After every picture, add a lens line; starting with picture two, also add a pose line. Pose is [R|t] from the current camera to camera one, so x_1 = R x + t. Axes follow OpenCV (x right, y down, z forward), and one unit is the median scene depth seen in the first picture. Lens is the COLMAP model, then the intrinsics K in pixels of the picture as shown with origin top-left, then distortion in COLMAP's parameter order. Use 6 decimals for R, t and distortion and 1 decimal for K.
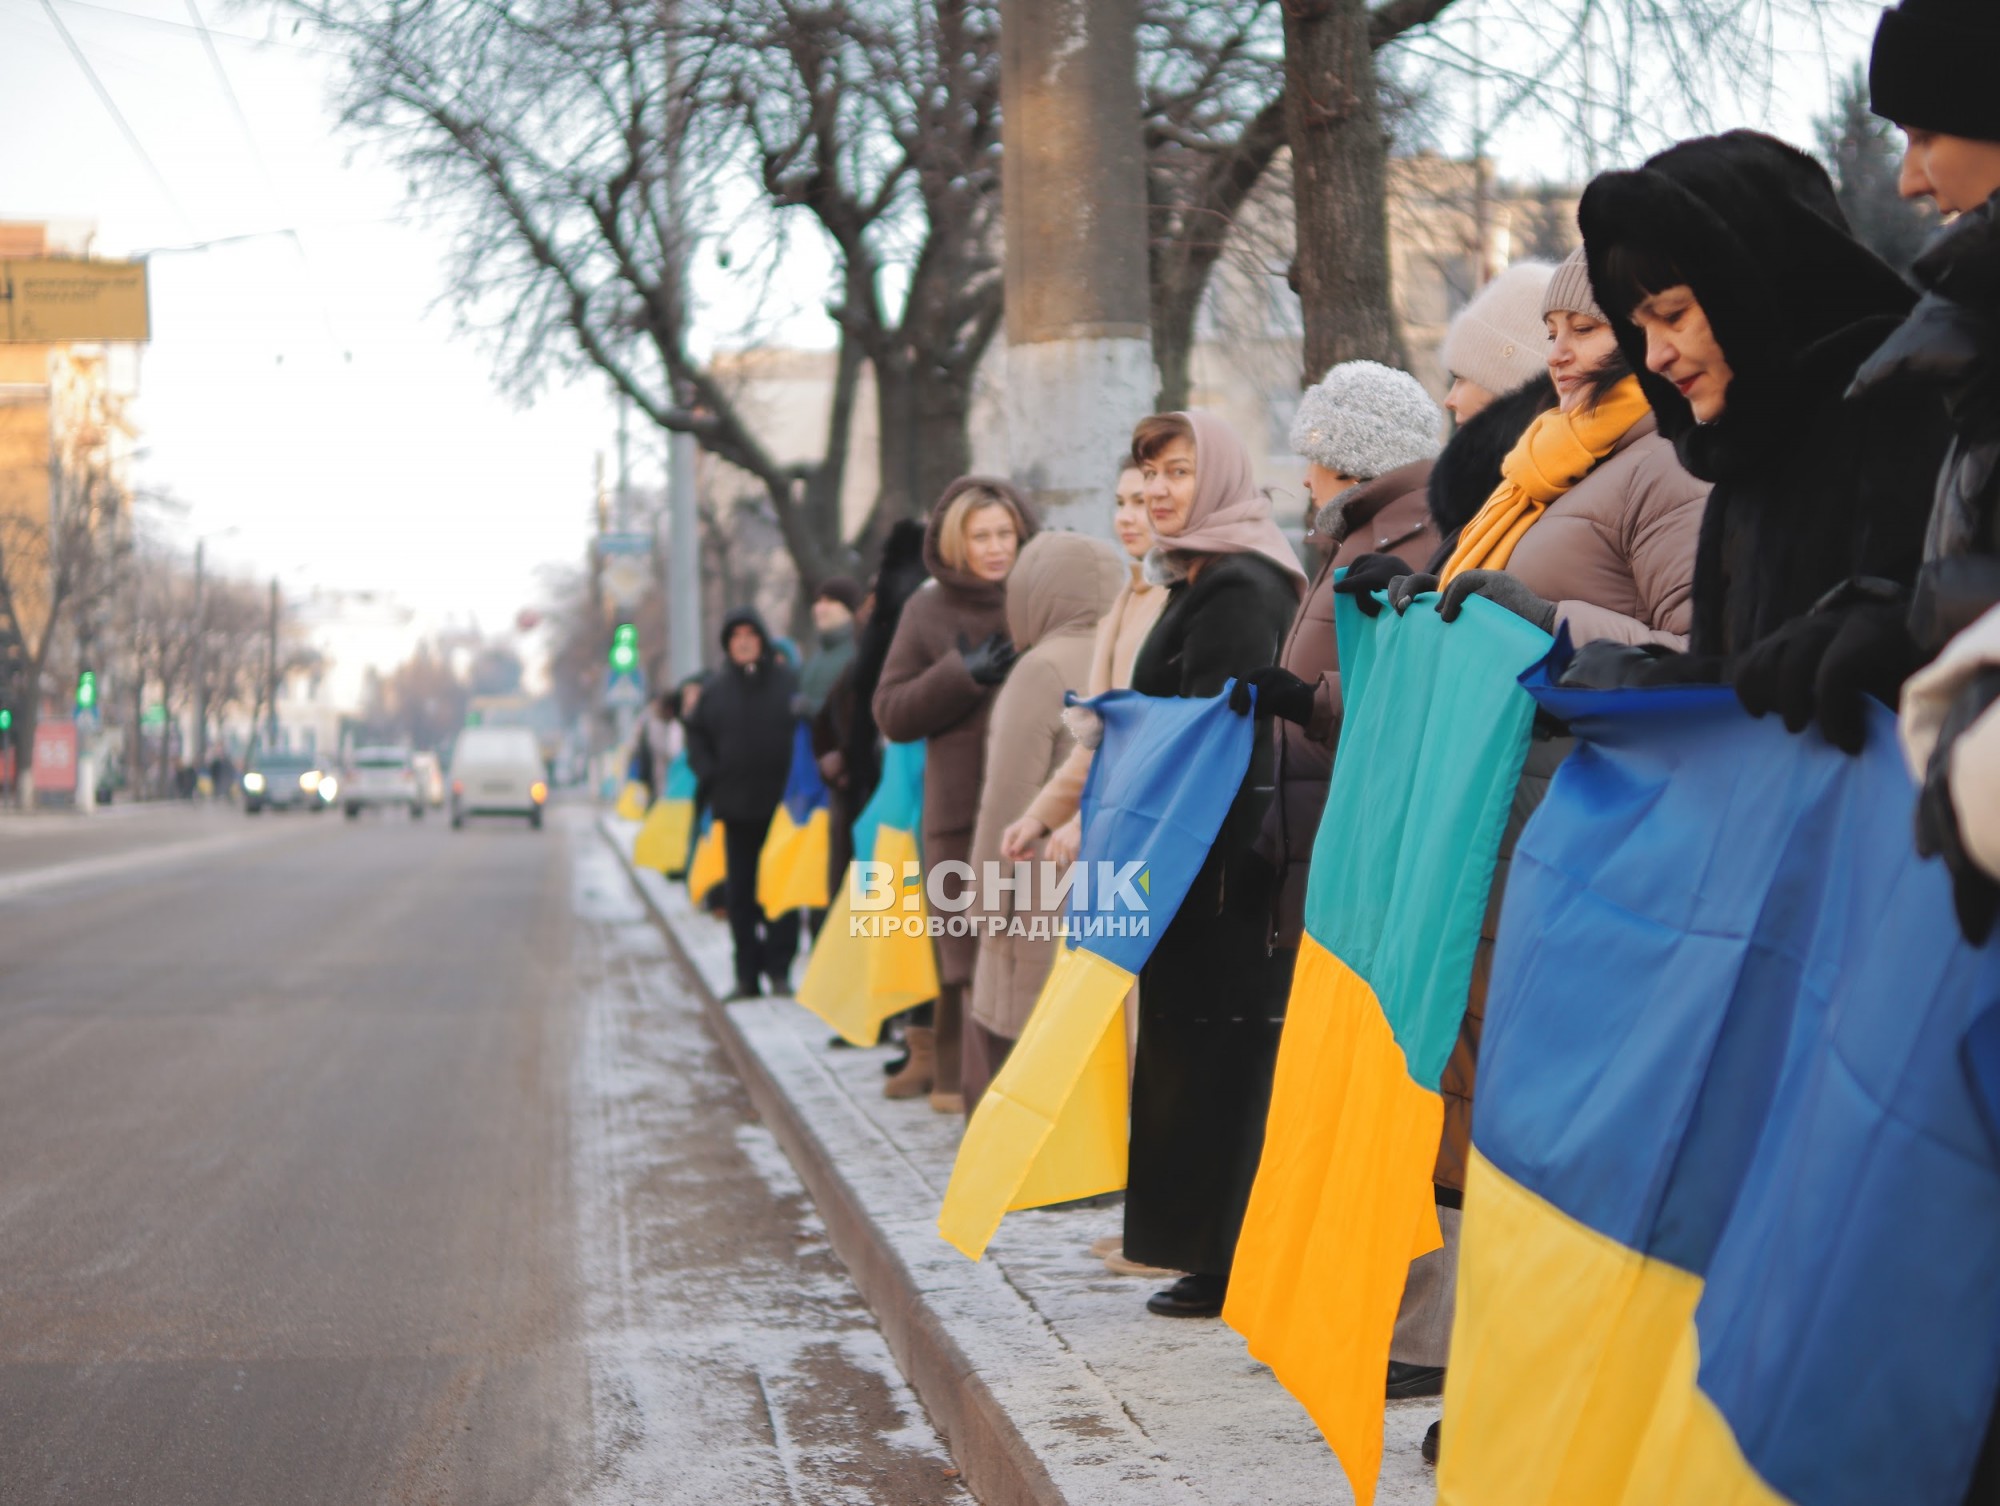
lens RADIAL K [[3298.7, 0, 1000.0], [0, 3298.7, 753.0], [0, 0, 1]] dist [-0.016179, 0.446964]
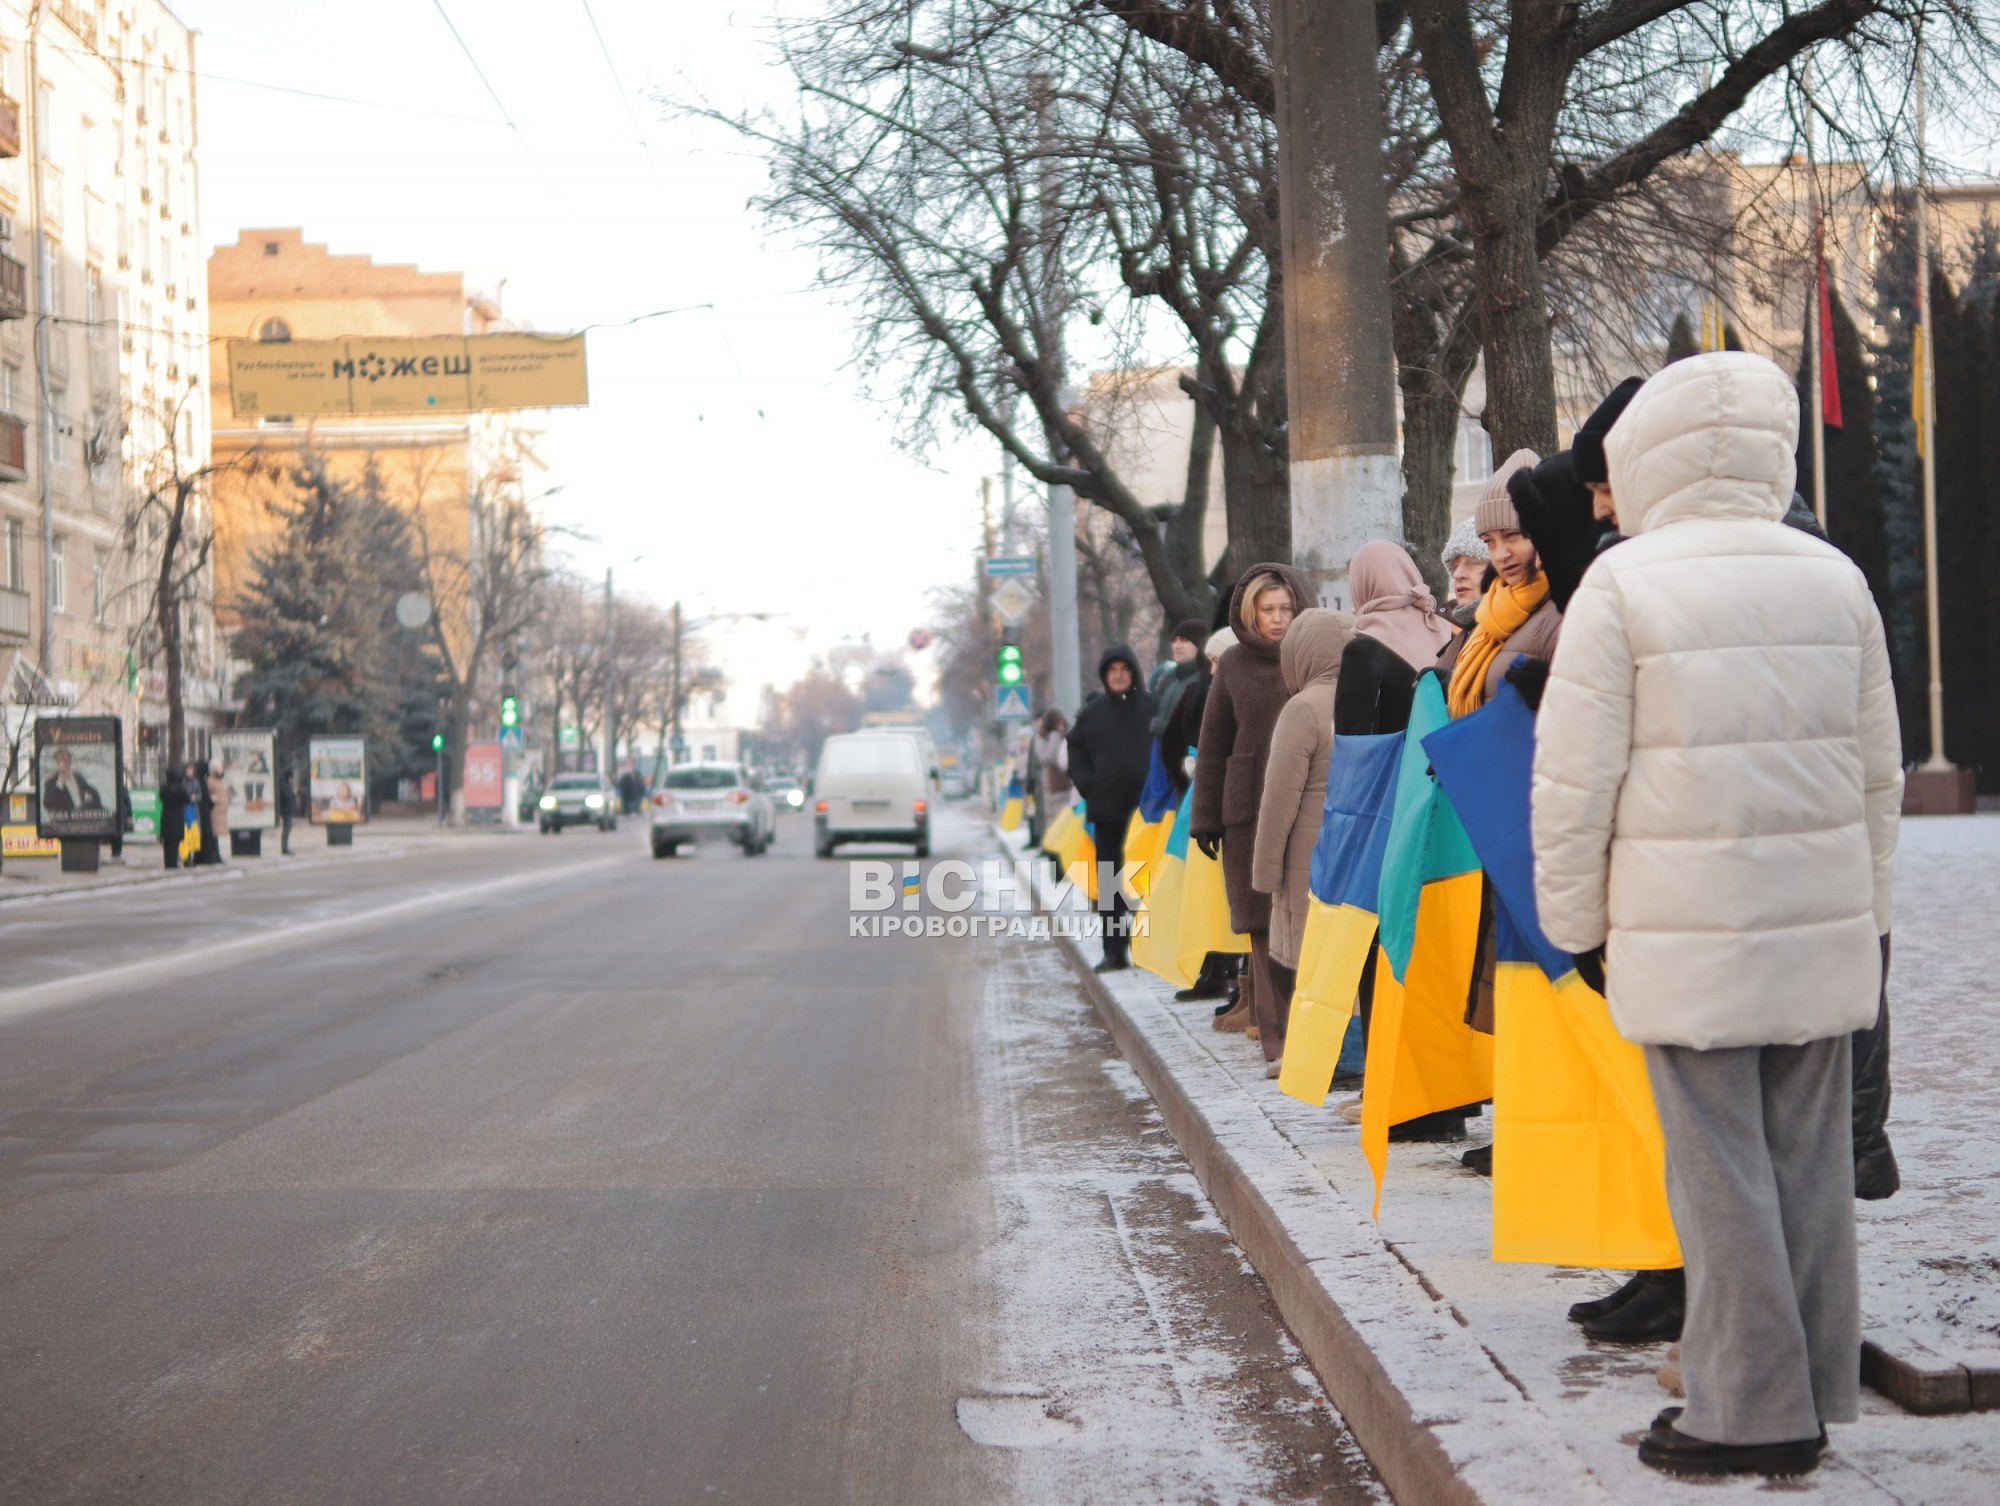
lens RADIAL K [[3298.7, 0, 1000.0], [0, 3298.7, 753.0], [0, 0, 1]] dist [-0.016179, 0.446964]
pose [[0.992981, -0.015293, -0.117283, 0.017856], [0.014983, 0.999882, -0.003522, -0.001018], [0.117323, 0.001740, 0.993092, -0.151306]]
